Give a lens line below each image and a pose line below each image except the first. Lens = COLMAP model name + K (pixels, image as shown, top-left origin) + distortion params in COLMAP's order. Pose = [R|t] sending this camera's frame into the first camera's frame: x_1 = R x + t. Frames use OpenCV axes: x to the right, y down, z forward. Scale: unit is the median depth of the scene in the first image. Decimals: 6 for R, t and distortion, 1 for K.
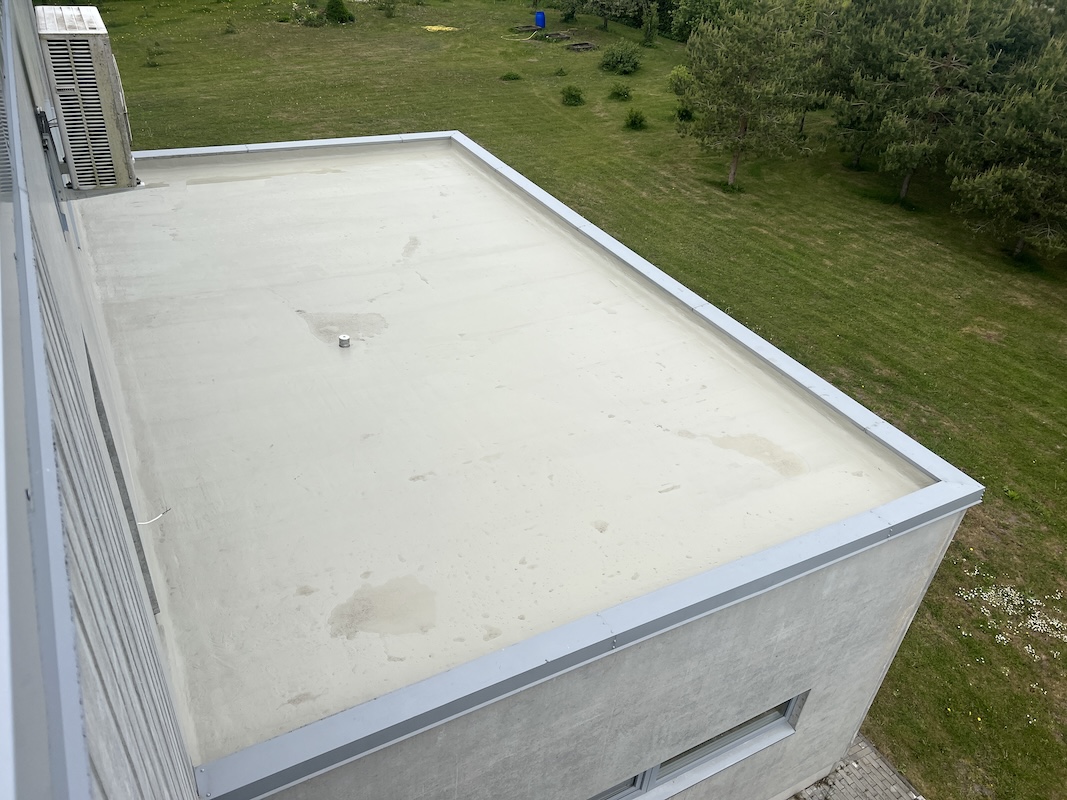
lens RADIAL K [[800.7, 0, 533.5], [0, 800.7, 400.0], [0, 0, 1]] dist [0.027750, -0.023192]
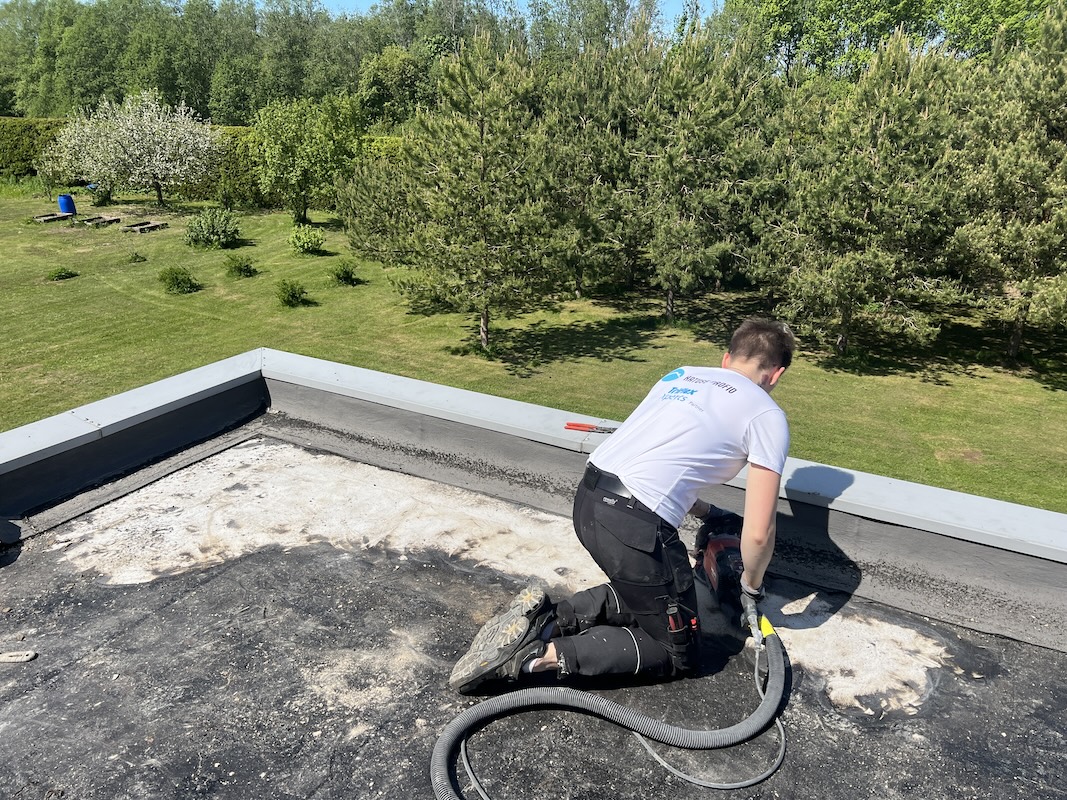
lens RADIAL K [[800.7, 0, 533.5], [0, 800.7, 400.0], [0, 0, 1]] dist [0.027750, -0.023192]
pose [[0.832997, -0.247168, 0.495000, -0.085852], [0.340336, 0.934287, -0.106207, -0.127432], [-0.436221, 0.256936, 0.862378, 0.357882]]
